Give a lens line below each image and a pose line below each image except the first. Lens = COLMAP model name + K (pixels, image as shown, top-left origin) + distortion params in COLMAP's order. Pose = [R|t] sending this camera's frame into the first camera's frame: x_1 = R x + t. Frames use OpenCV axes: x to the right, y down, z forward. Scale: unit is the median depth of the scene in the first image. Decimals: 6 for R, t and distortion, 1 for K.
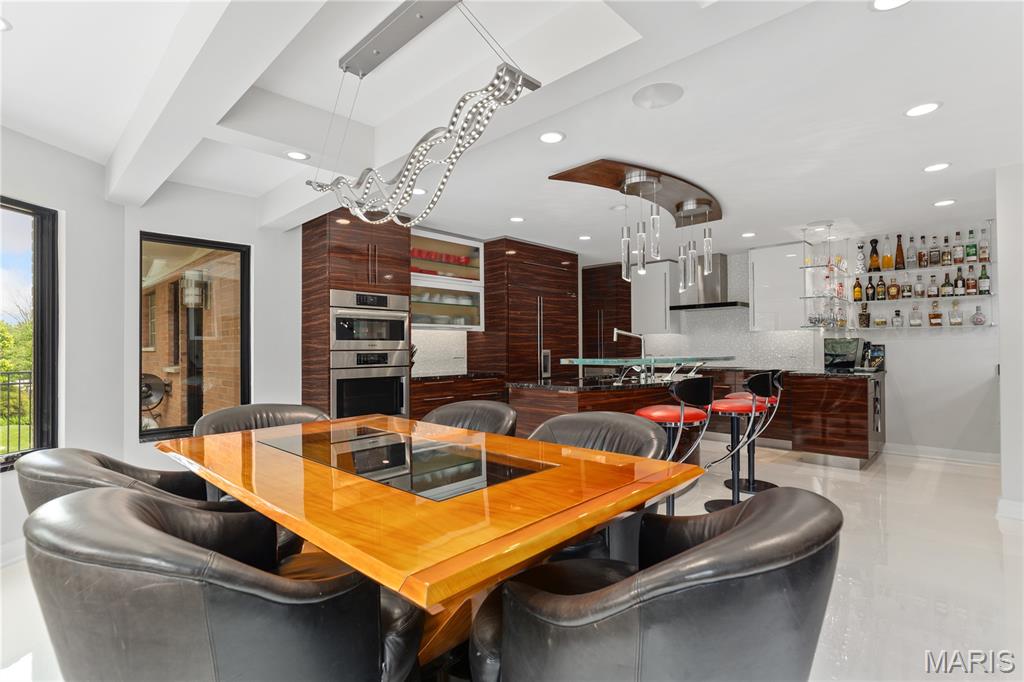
lens RADIAL K [[491.5, 0, 515.1], [0, 491.5, 343.6], [0, 0, 1]] dist [-0.000477, -0.000104]
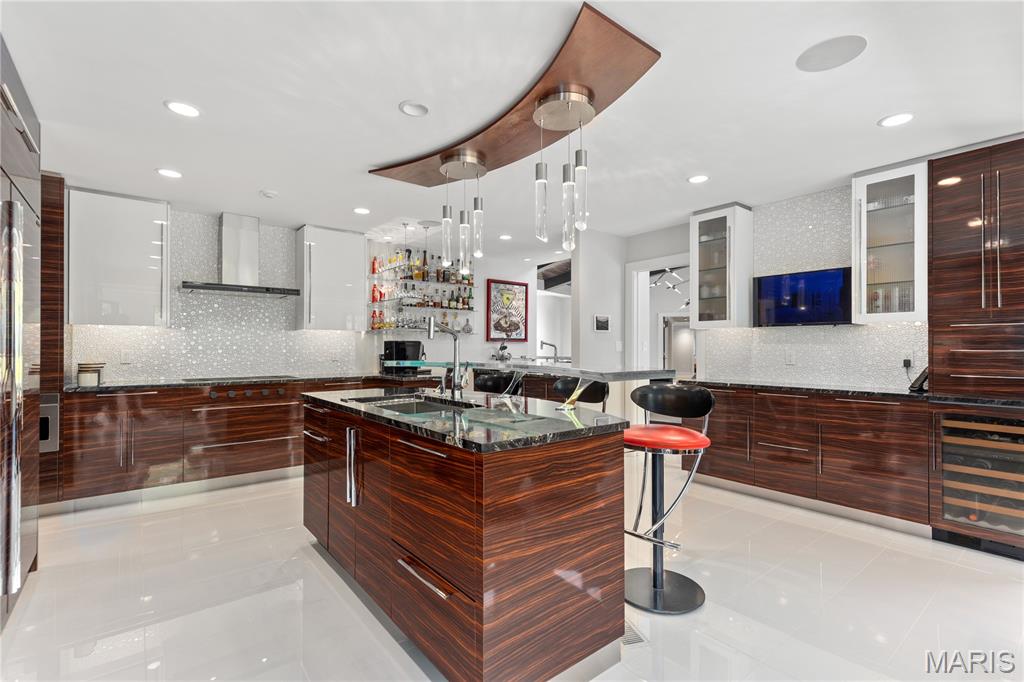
lens RADIAL K [[469.8, 0, 514.3], [0, 469.8, 342.7], [0, 0, 1]] dist [0.001842, 0.000077]
pose [[0.118096, 0.007460, 0.992974, -0.282986], [-0.016415, 0.999850, -0.005559, -0.006941], [-0.992866, -0.015643, 0.118201, 0.705577]]
